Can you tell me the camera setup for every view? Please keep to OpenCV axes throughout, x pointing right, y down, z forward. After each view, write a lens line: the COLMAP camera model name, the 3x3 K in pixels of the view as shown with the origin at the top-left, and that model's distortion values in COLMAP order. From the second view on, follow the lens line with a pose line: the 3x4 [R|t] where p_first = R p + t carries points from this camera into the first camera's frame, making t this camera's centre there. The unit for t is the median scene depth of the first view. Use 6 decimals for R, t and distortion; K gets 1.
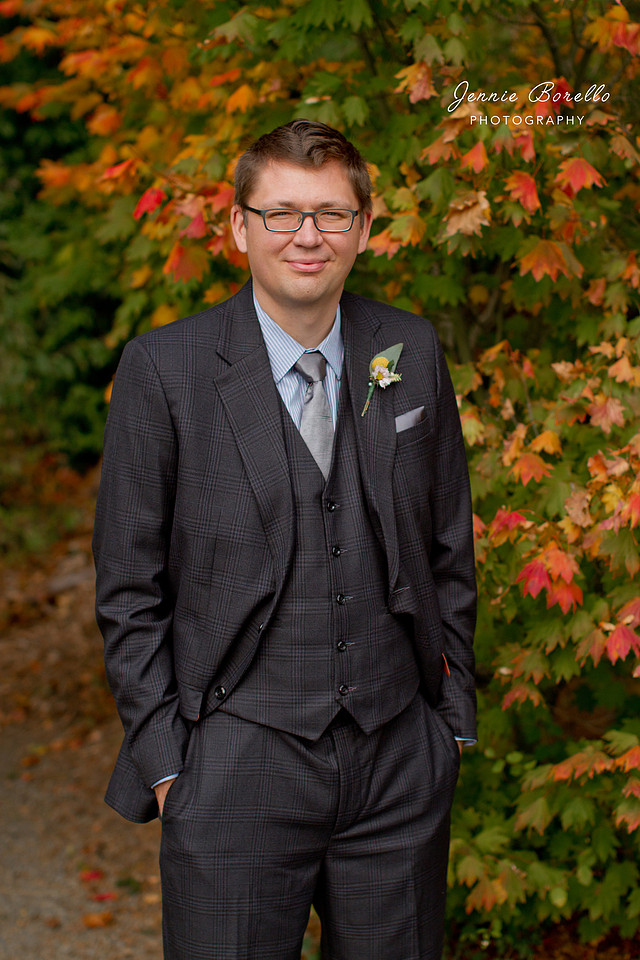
lens RADIAL K [[2294.4, 0, 320.3], [0, 2294.4, 482.3], [0, 0, 1]] dist [-0.188961, 0.000000]
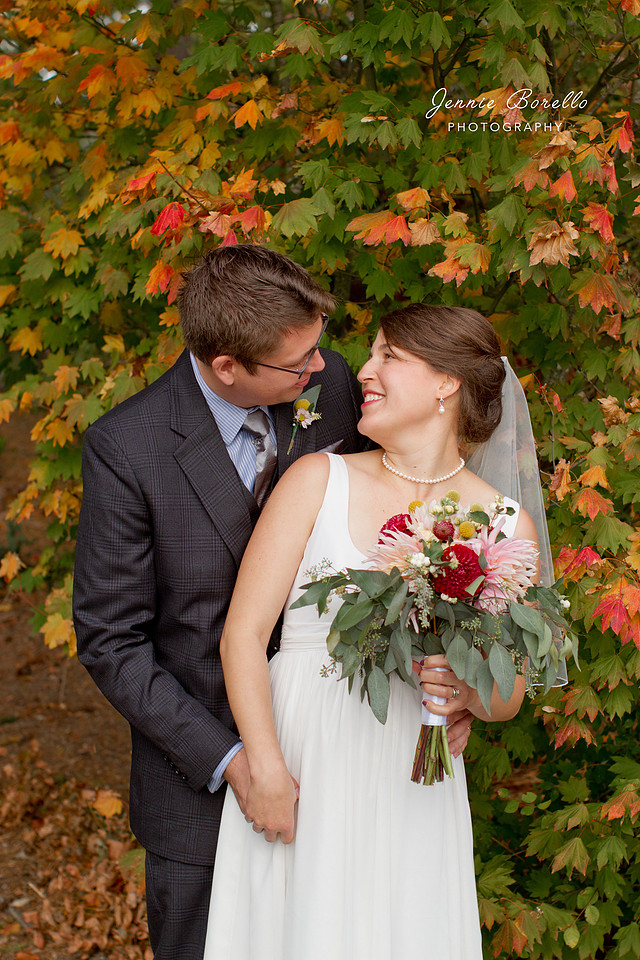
lens RADIAL K [[2294.4, 0, 320.0], [0, 2294.4, 478.3], [0, 0, 1]] dist [-0.188961, 0.000000]
pose [[0.972149, 0.014997, 0.233885, -0.253785], [-0.010953, 0.999767, -0.018581, 0.002656], [-0.234109, 0.015502, 0.972087, 0.069307]]
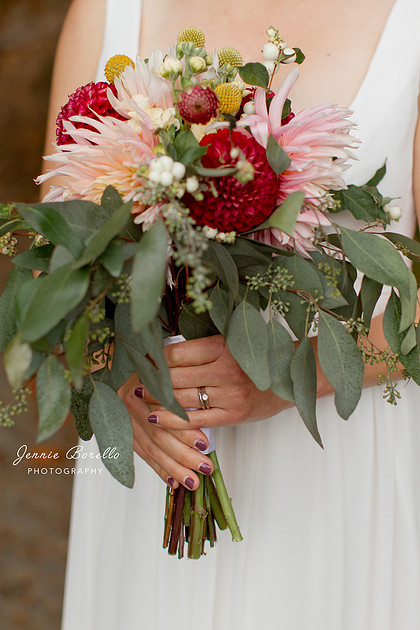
lens RADIAL K [[1505.7, 0, 210.0], [0, 1505.7, 314.6], [0, 0, 1]] dist [-0.188961, 0.000000]
pose [[0.899701, -0.148392, 0.410510, -0.110262], [0.089238, 0.983108, 0.159796, -0.001123], [-0.427288, -0.107135, 0.897745, 0.717358]]
